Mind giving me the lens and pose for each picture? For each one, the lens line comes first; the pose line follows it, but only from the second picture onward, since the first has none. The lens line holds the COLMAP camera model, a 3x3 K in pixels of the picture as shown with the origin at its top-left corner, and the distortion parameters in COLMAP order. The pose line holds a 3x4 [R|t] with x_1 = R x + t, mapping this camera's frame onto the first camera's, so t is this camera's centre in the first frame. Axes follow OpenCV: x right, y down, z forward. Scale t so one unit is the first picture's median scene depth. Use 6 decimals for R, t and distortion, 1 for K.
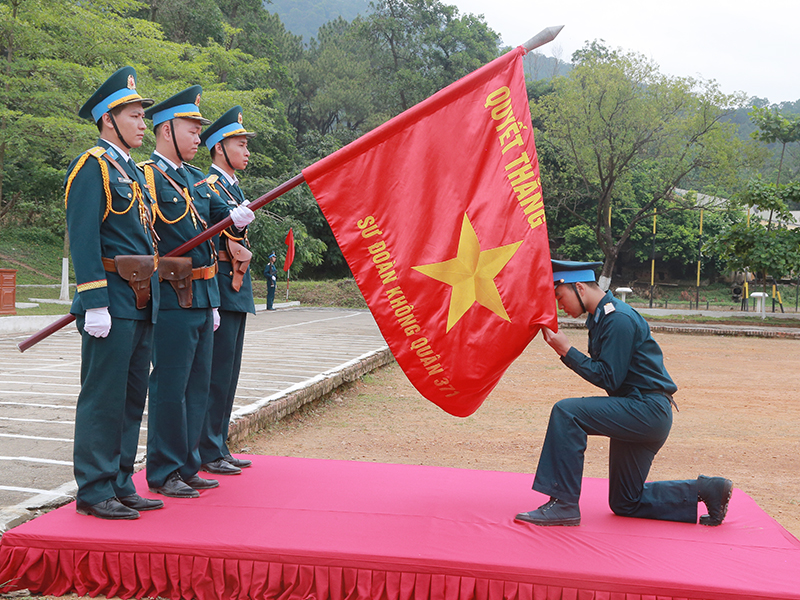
lens RADIAL K [[893.9, 0, 400.0], [0, 893.9, 300.0], [0, 0, 1]] dist [0.000297, 0.000759]
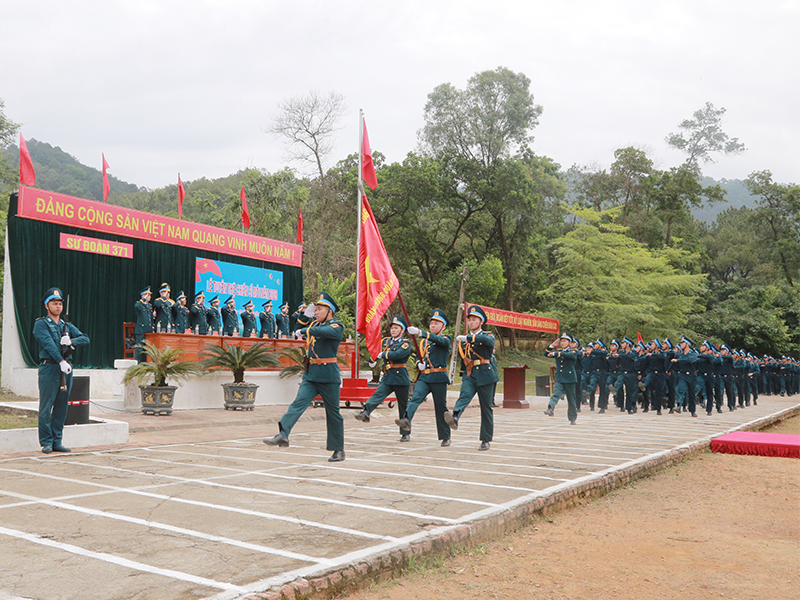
lens RADIAL K [[695.4, 0, 400.0], [0, 695.4, 300.0], [0, 0, 1]] dist [0.019601, 0.010083]
pose [[0.882912, -0.068625, -0.464496, -0.027047], [0.009512, 0.991673, -0.128429, 0.002844], [0.469441, 0.108973, 0.876213, -0.438610]]
